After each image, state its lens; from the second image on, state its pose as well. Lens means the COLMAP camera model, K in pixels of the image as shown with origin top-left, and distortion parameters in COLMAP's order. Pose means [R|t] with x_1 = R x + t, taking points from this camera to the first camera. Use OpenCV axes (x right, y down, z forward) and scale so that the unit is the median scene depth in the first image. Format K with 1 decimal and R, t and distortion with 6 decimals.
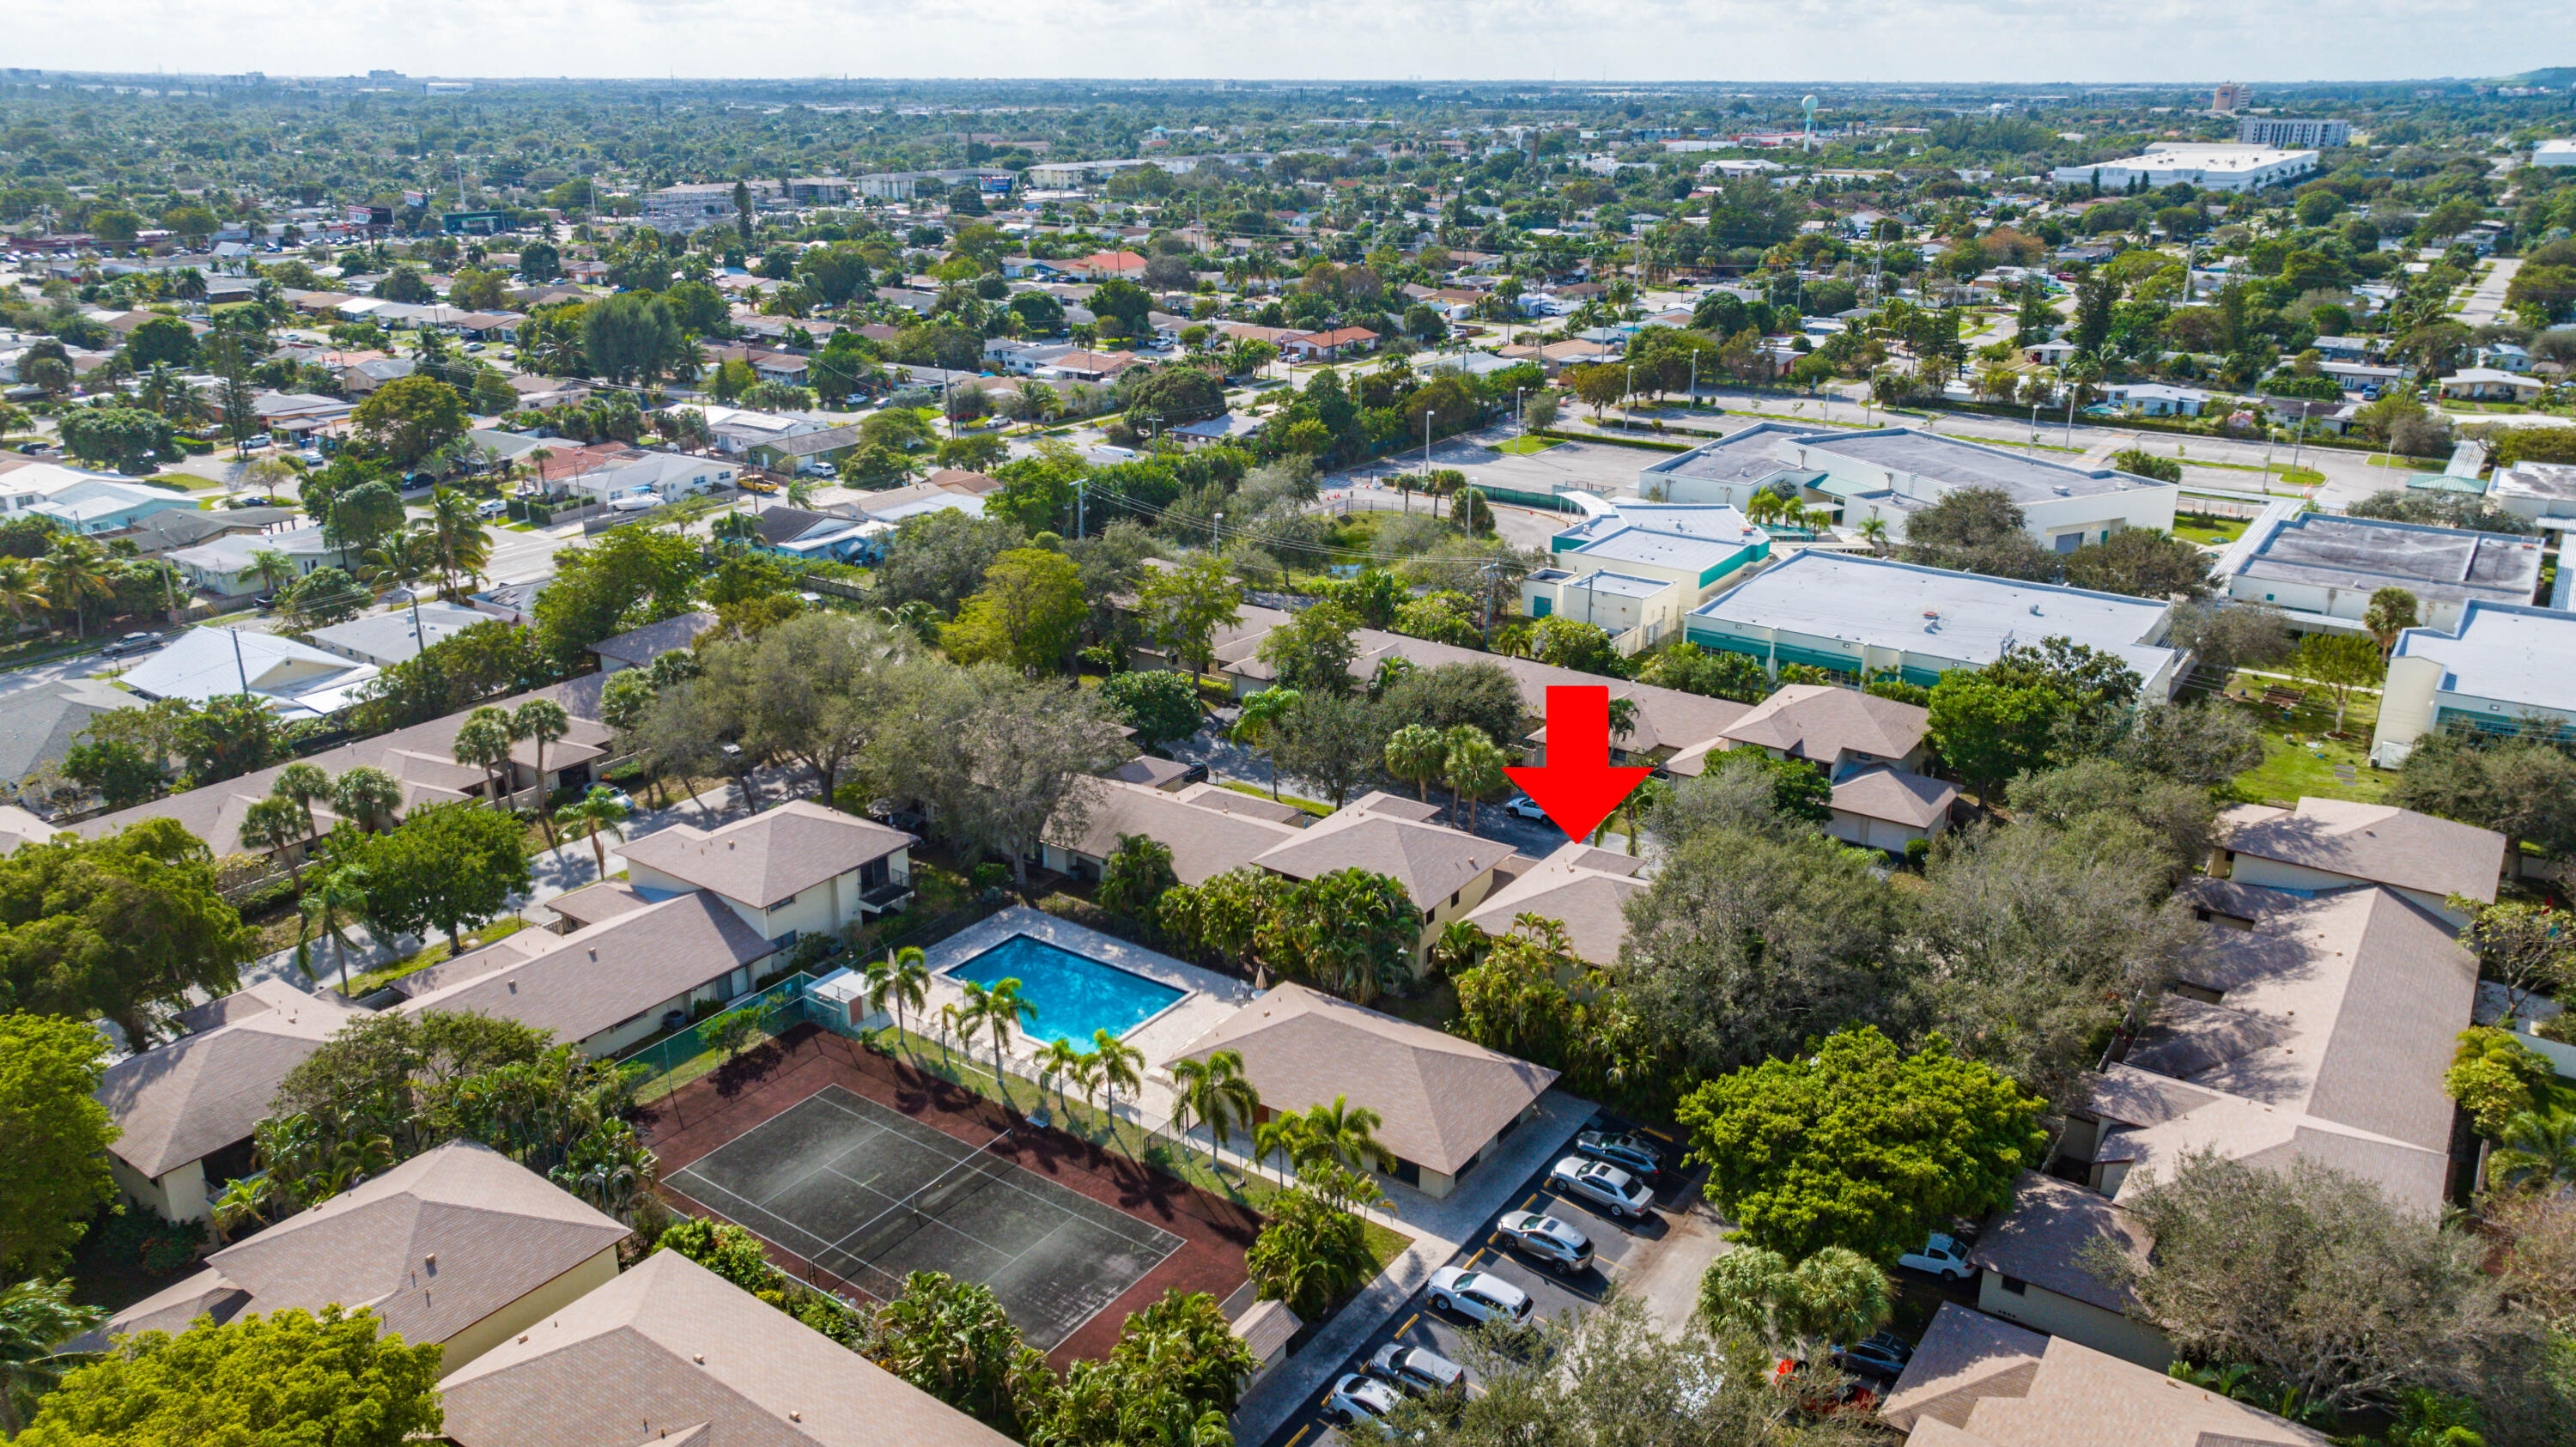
lens RADIAL K [[1821.1, 0, 1295.4], [0, 1821.1, 675.8], [0, 0, 1]] dist [-0.003821, 0.000485]
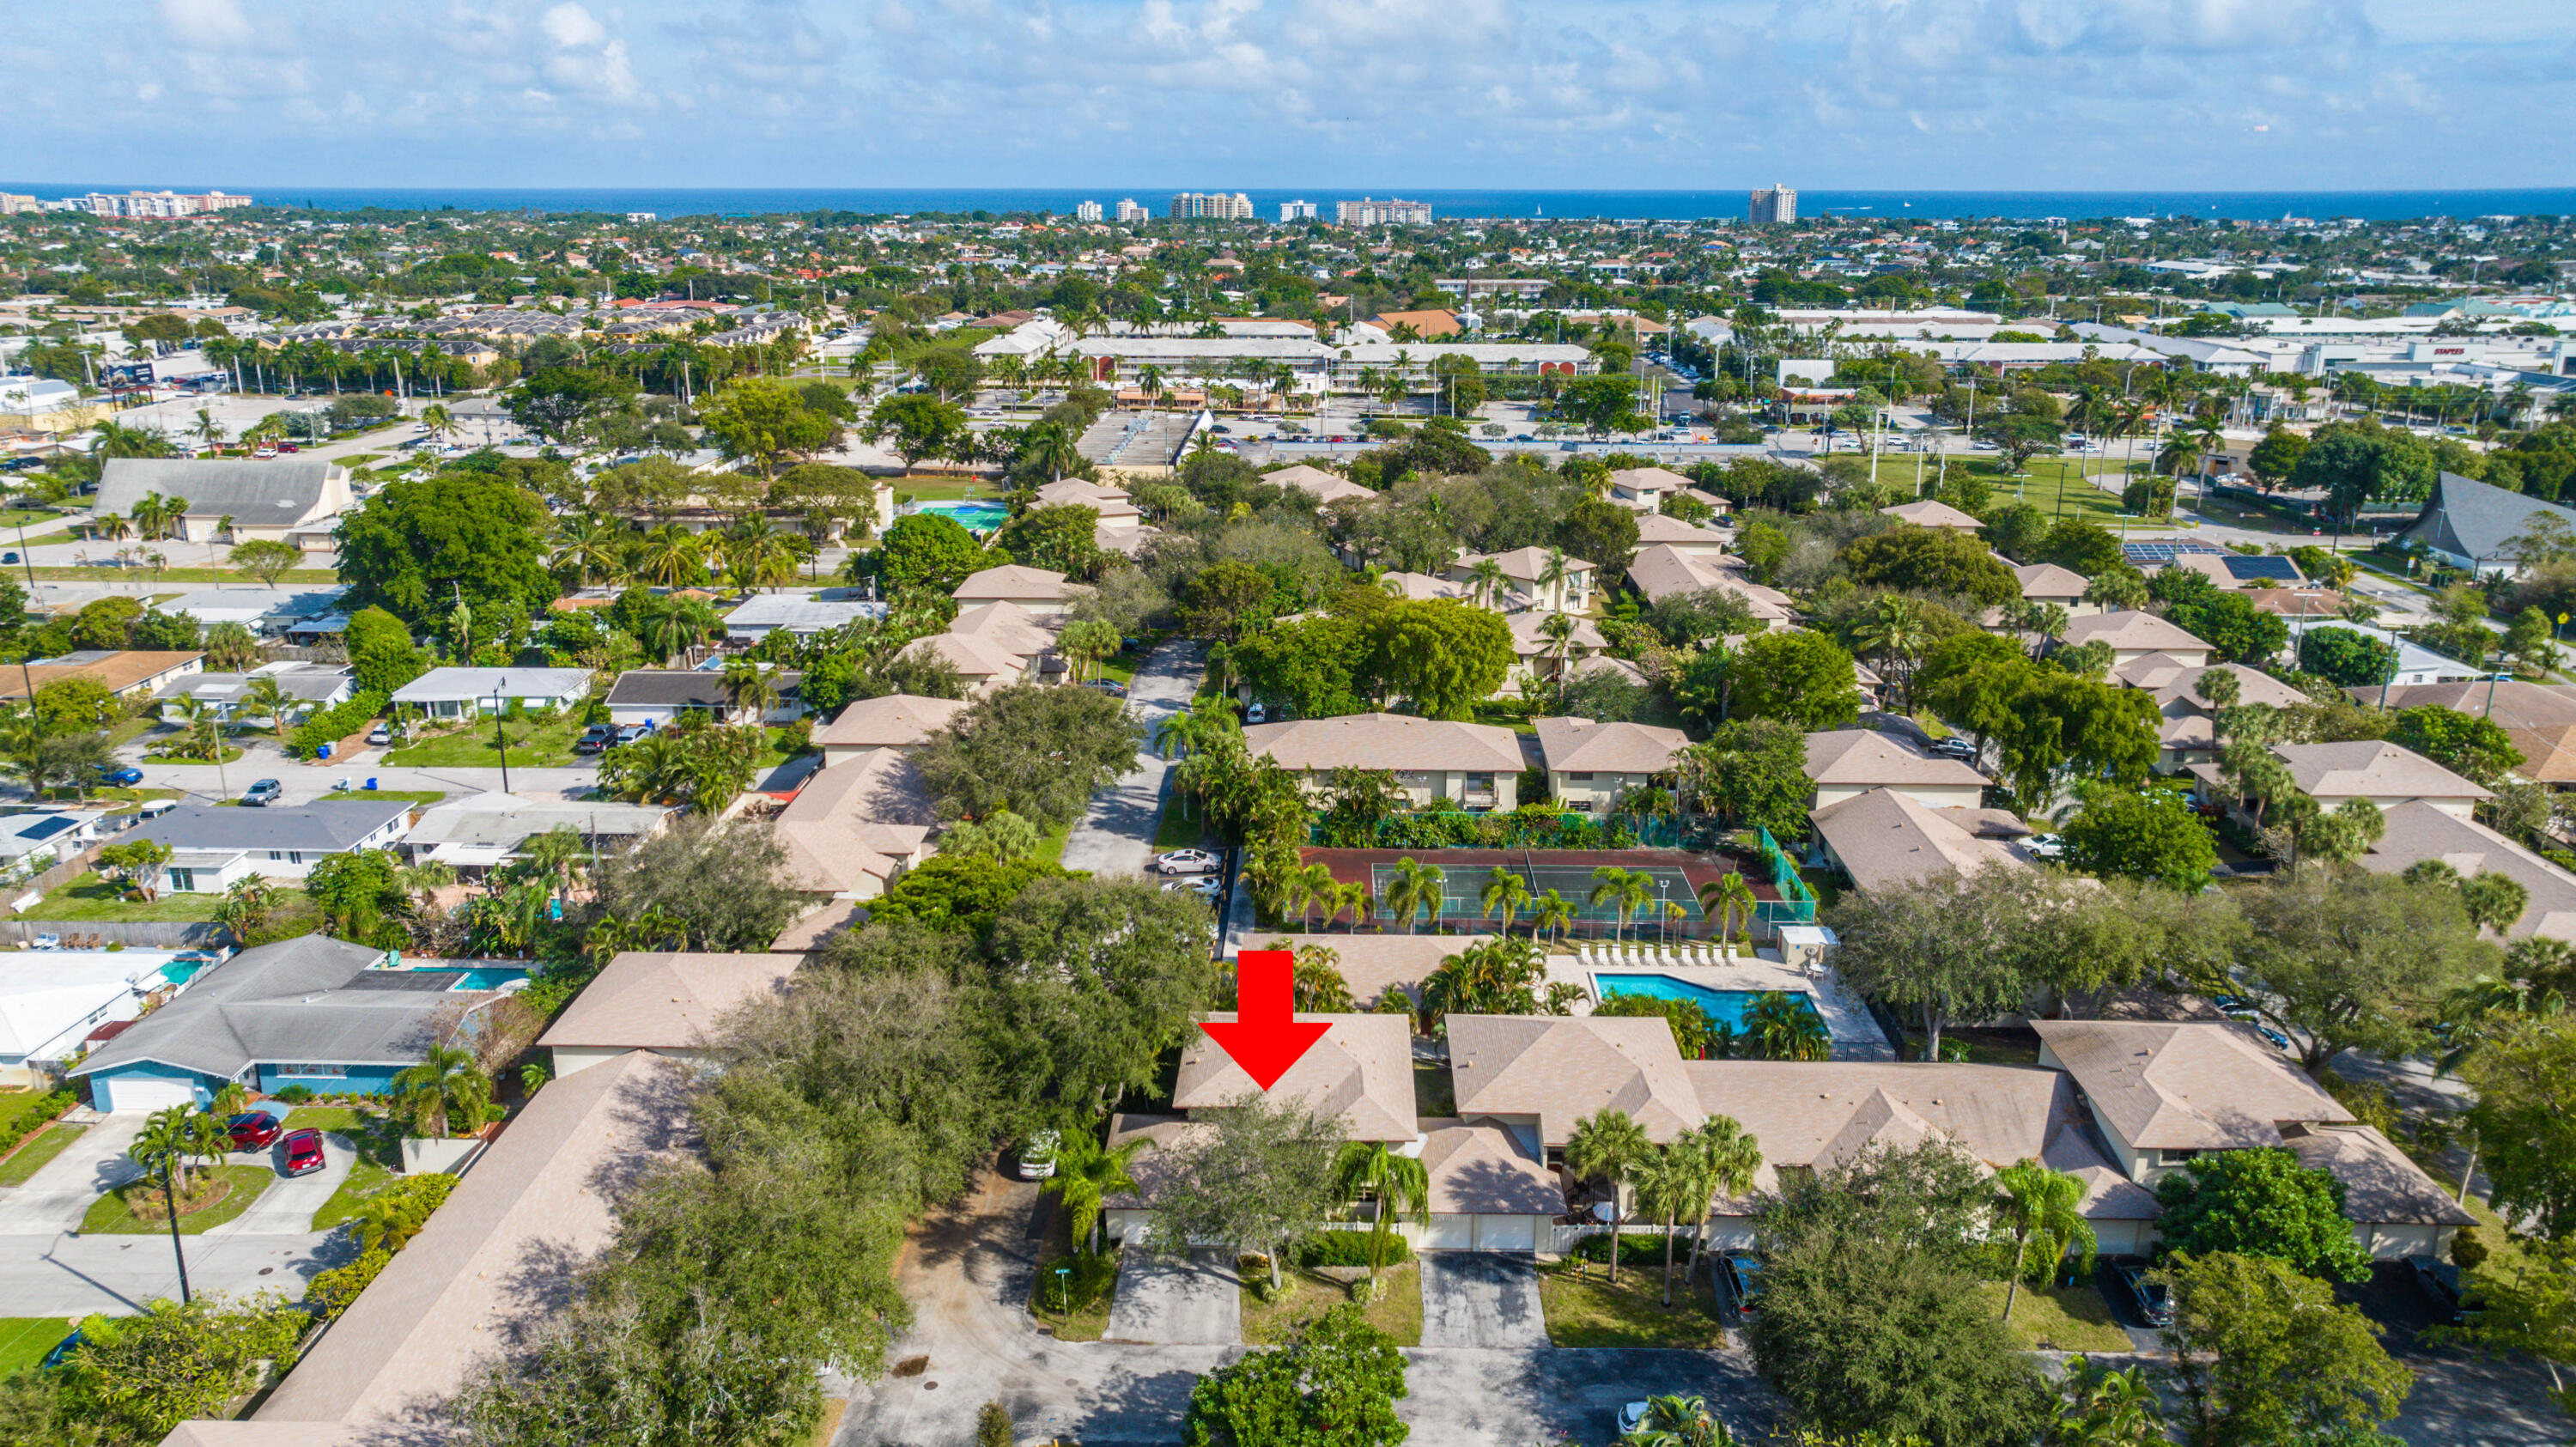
lens RADIAL K [[1804.1, 0, 1298.4], [0, 1804.1, 719.6], [0, 0, 1]] dist [-0.032207, 0.061467]
pose [[-0.829898, 0.156496, -0.535516, 0.688819], [-0.176060, 0.837347, 0.517545, -0.551171], [0.529407, 0.523792, -0.667360, 1.741222]]
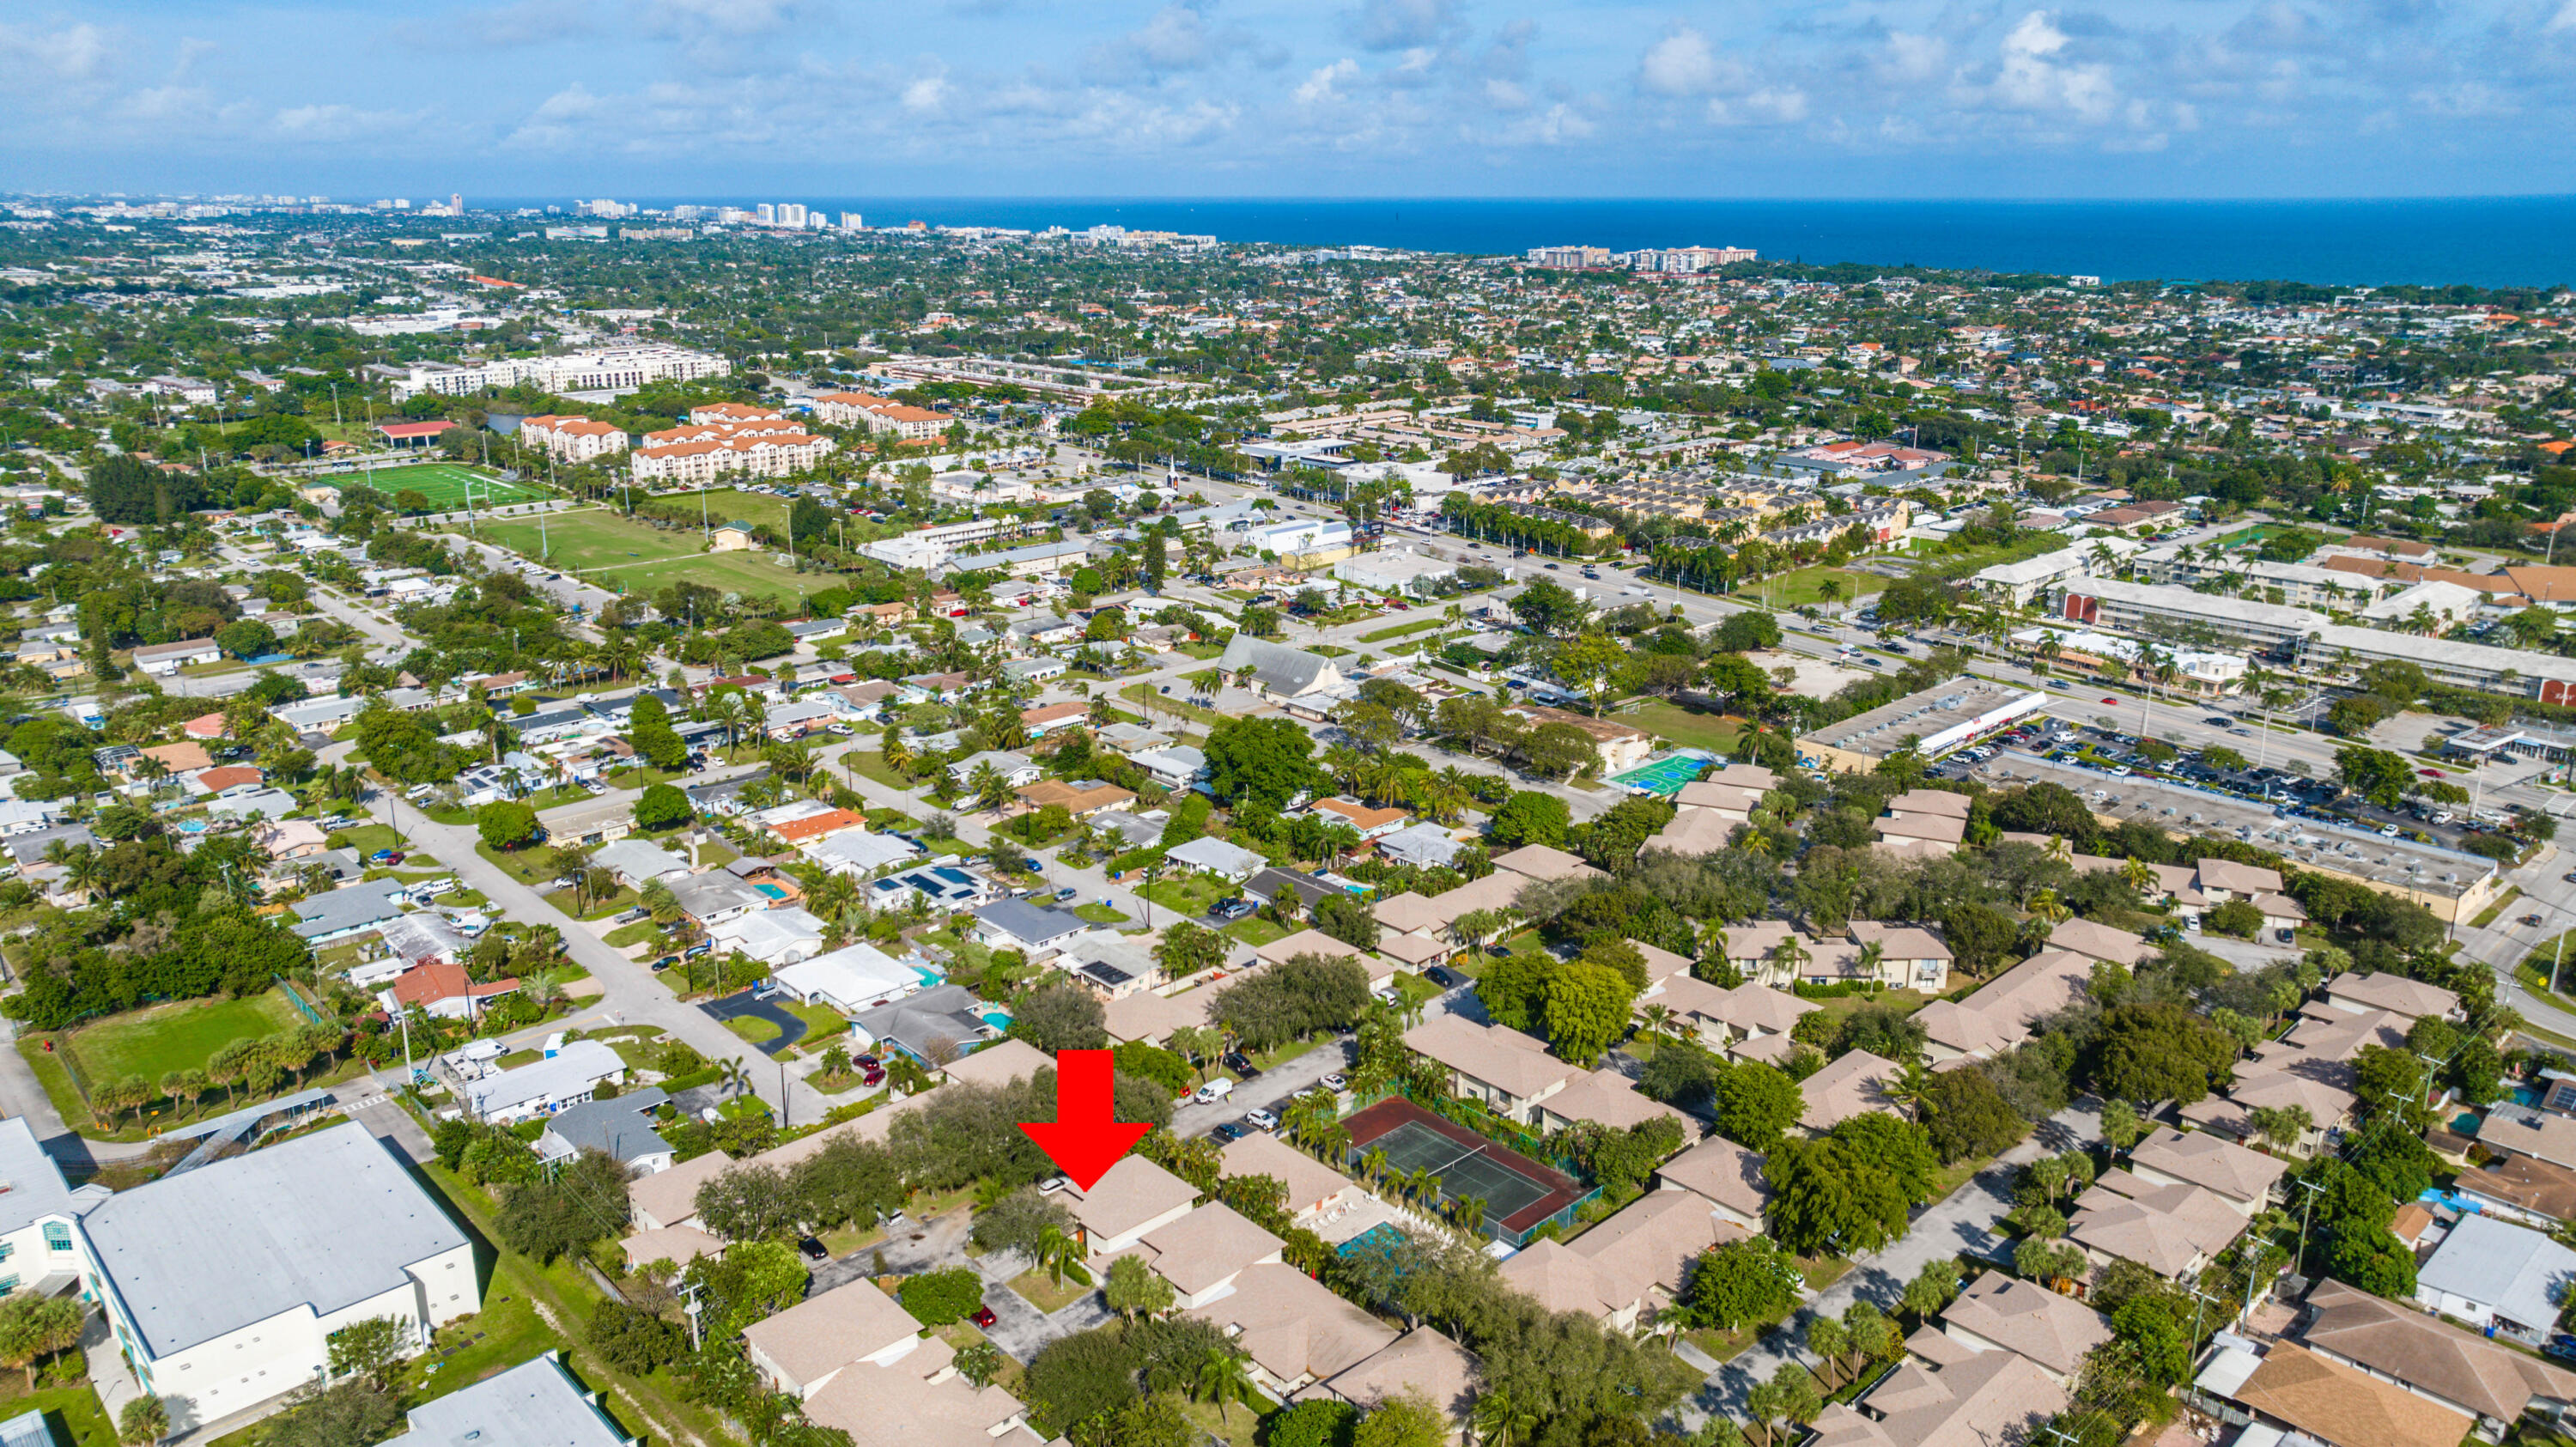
lens RADIAL K [[1803.2, 0, 1302.9], [0, 1803.2, 721.4], [0, 0, 1]] dist [-0.023935, 0.060596]
pose [[-0.980046, -0.056066, 0.190699, -0.425057], [0.061975, 0.825379, 0.561167, -1.565530], [-0.188861, 0.561789, -0.805435, 2.579835]]
